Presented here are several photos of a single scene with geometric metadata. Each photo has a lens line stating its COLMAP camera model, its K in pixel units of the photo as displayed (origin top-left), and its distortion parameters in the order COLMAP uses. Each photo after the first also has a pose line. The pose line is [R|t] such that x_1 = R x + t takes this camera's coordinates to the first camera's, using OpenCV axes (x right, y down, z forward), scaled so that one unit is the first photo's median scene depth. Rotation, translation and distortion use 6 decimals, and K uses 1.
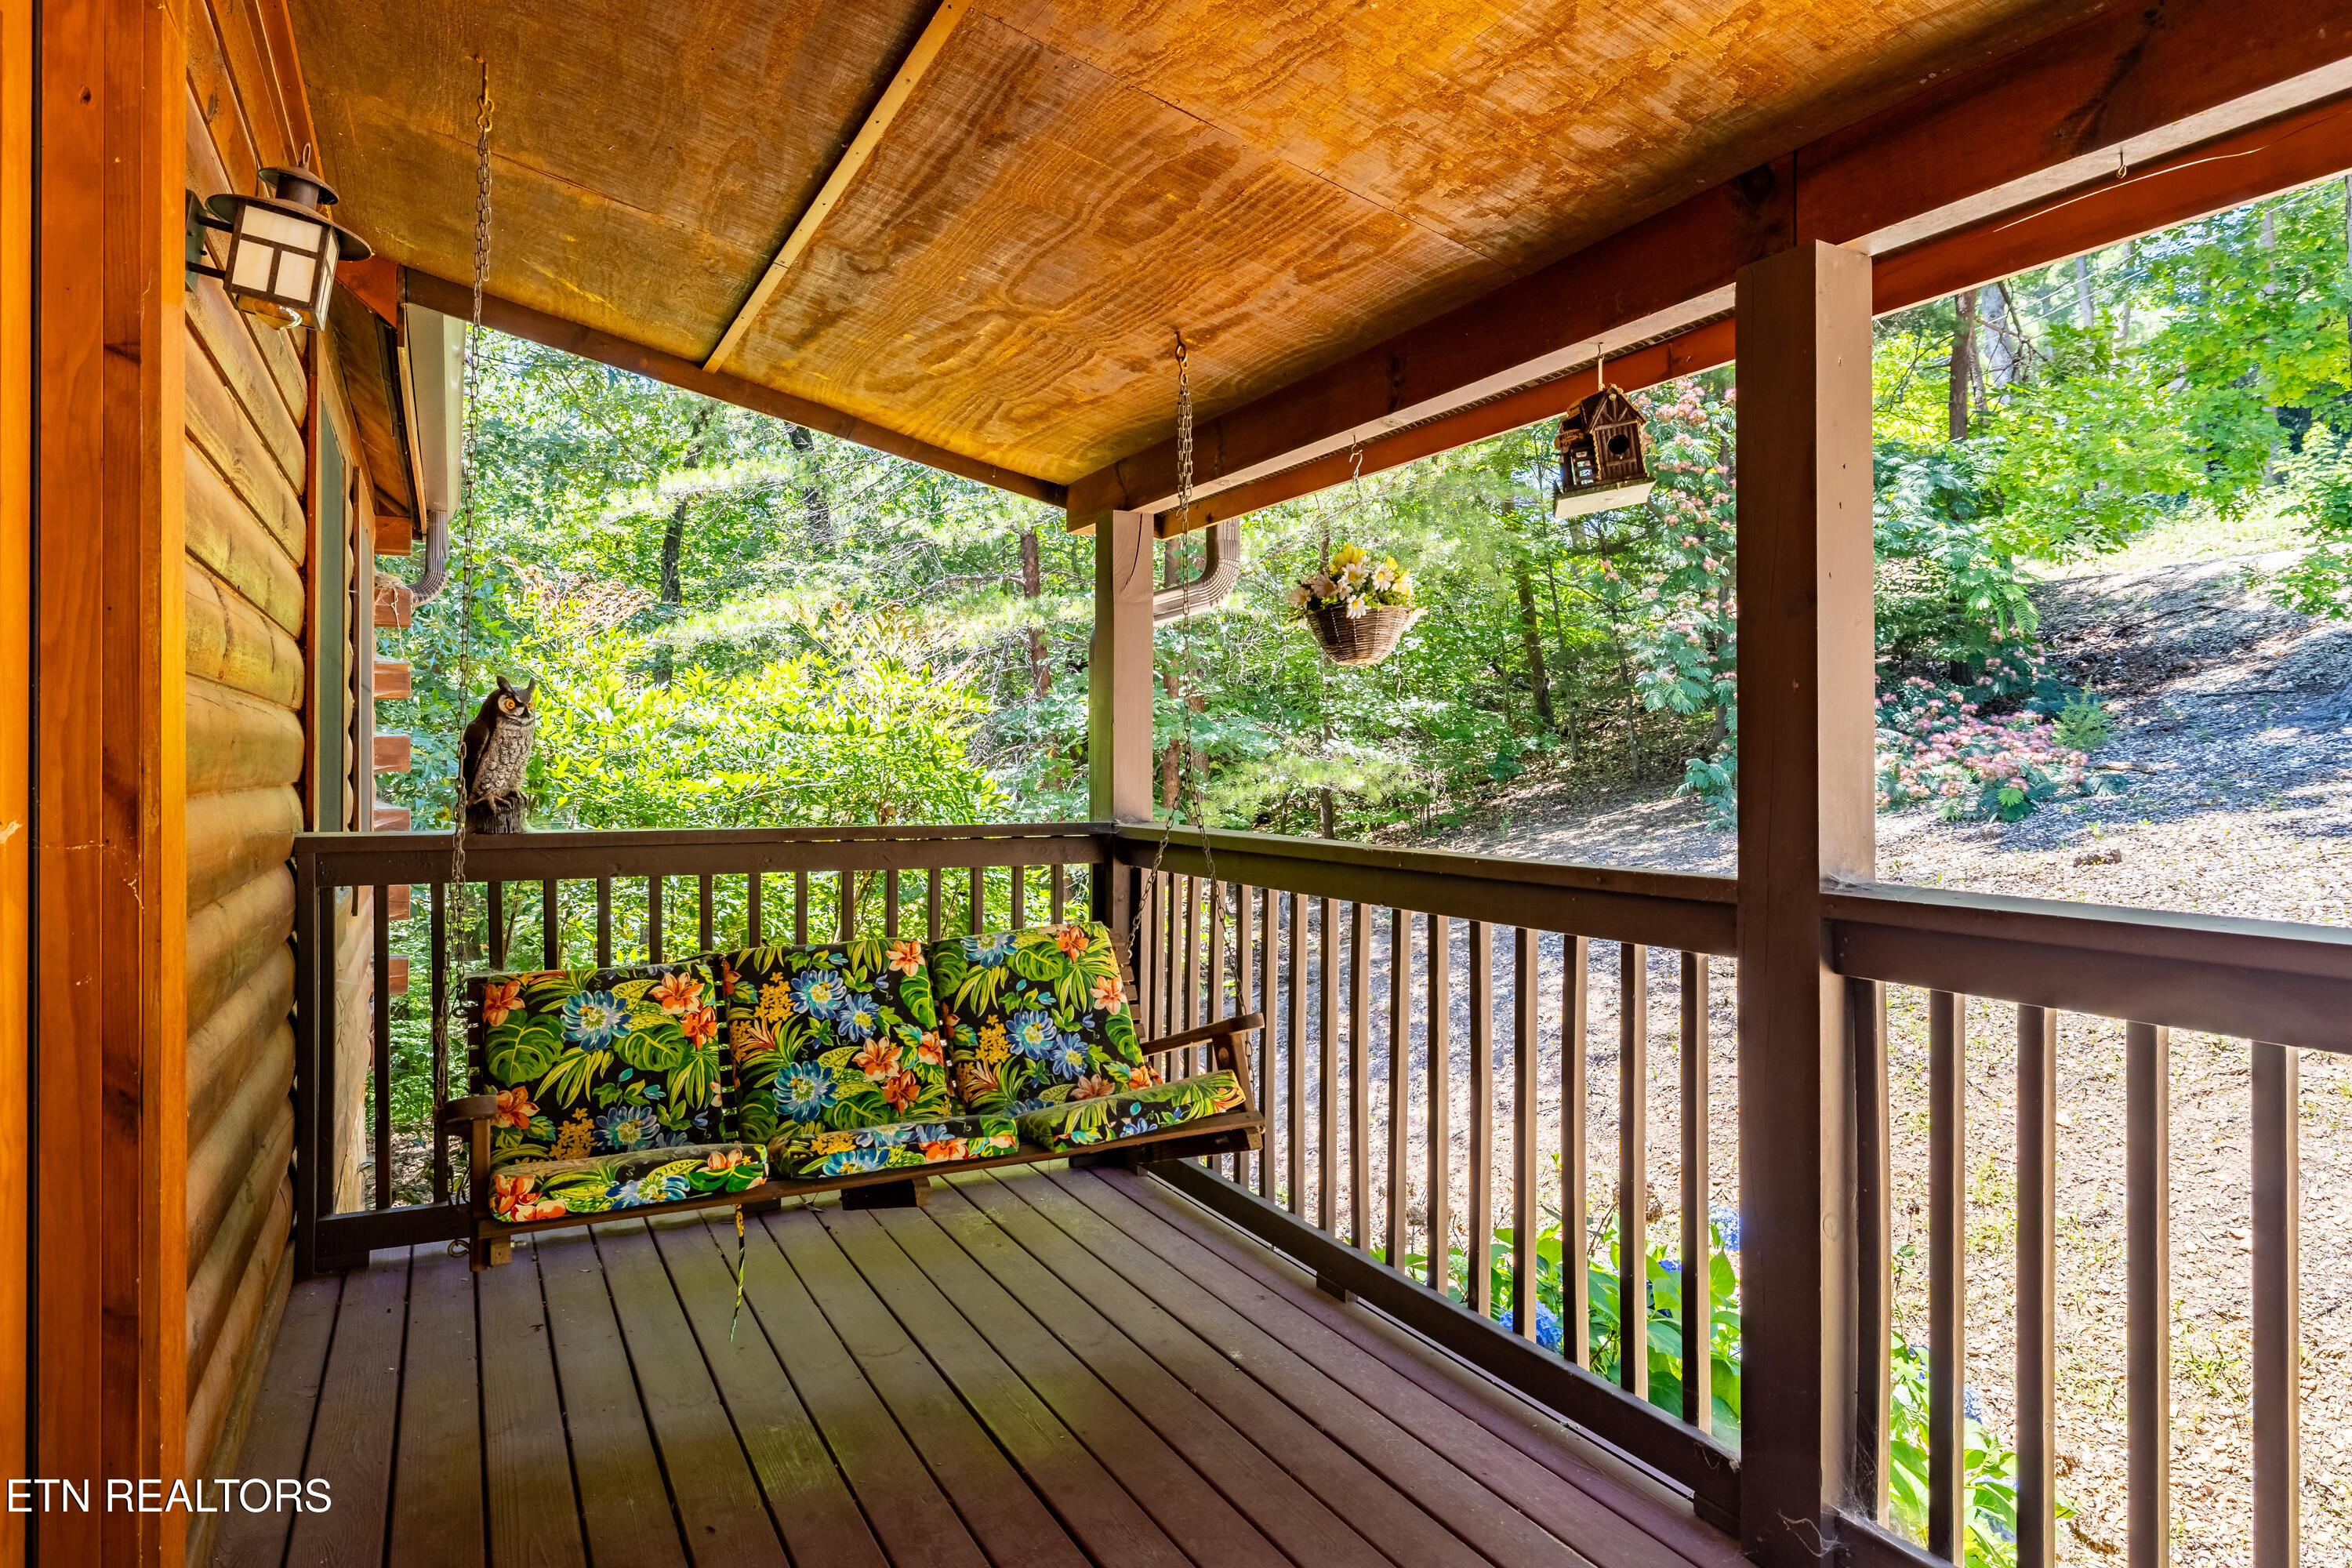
lens RADIAL K [[1320.3, 0, 1174.0], [0, 1320.3, 773.4], [0, 0, 1]] dist [-0.002109, 0.000047]
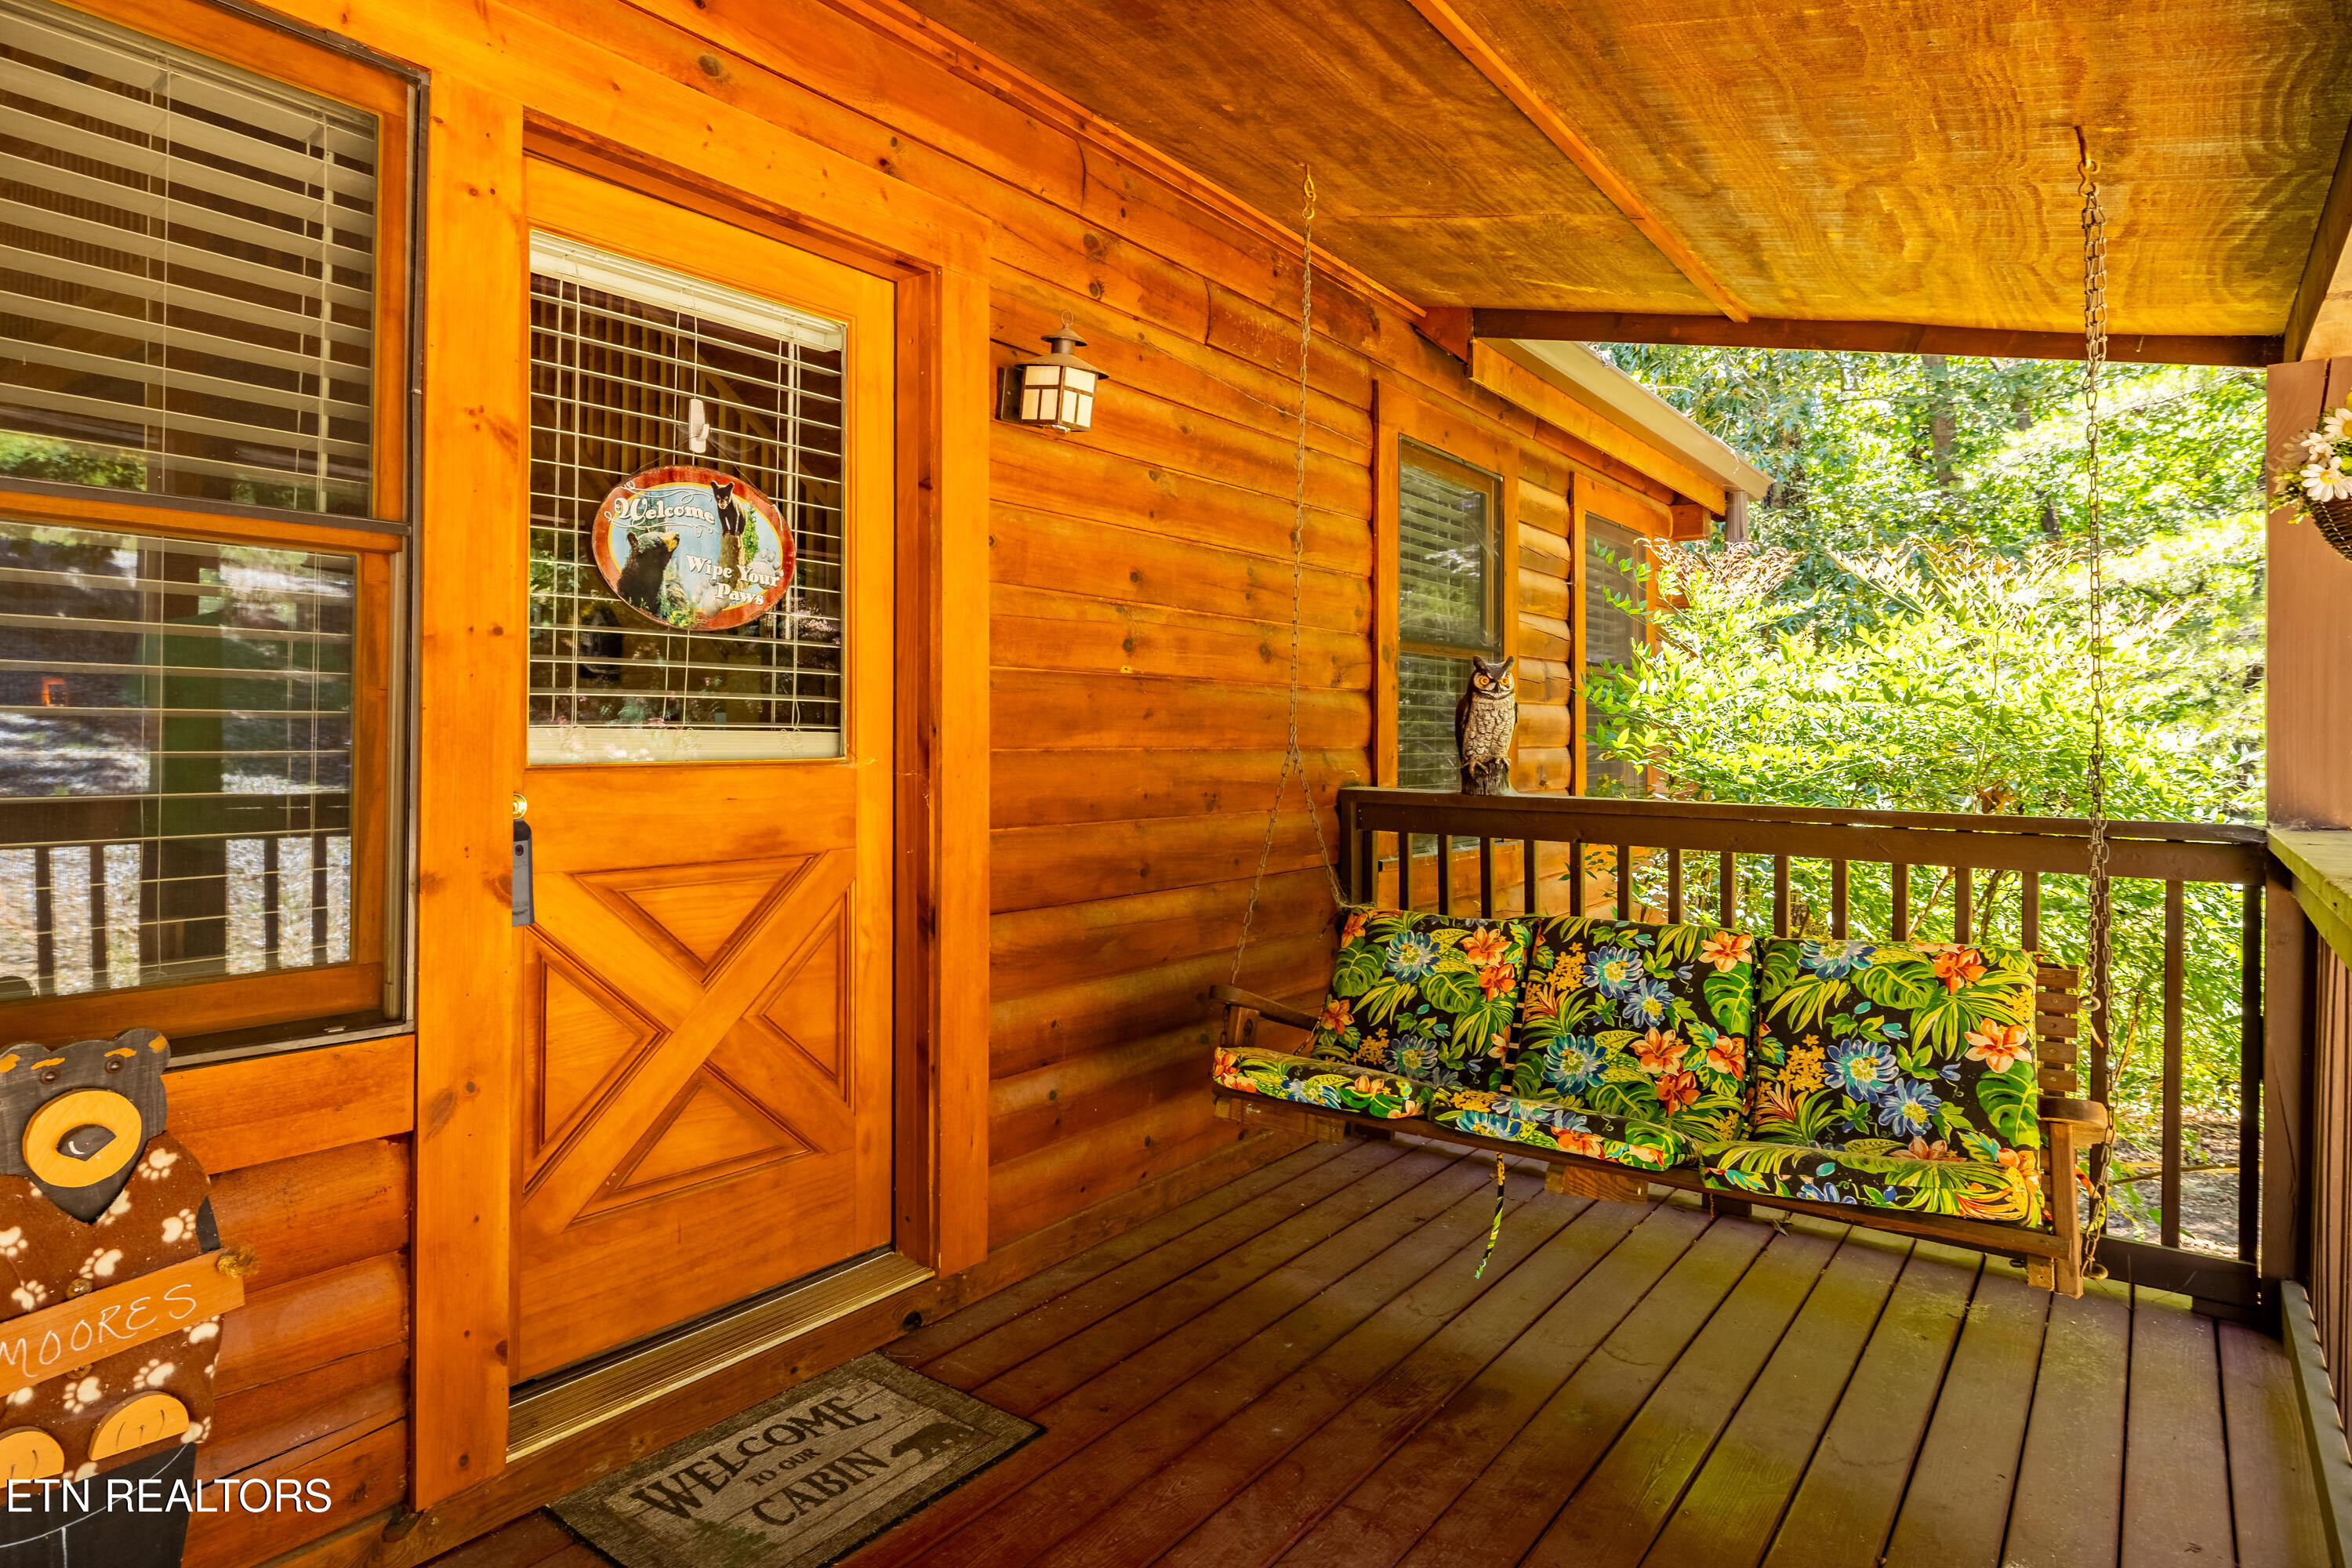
lens RADIAL K [[1414.3, 0, 1171.1], [0, 1414.3, 765.8], [0, 0, 1]] dist [0.000331, -0.000717]
pose [[0.441356, 0.025311, -0.896975, 0.529029], [-0.016289, 0.999663, 0.020194, 0.000478], [0.897184, 0.005698, 0.441620, 0.256952]]
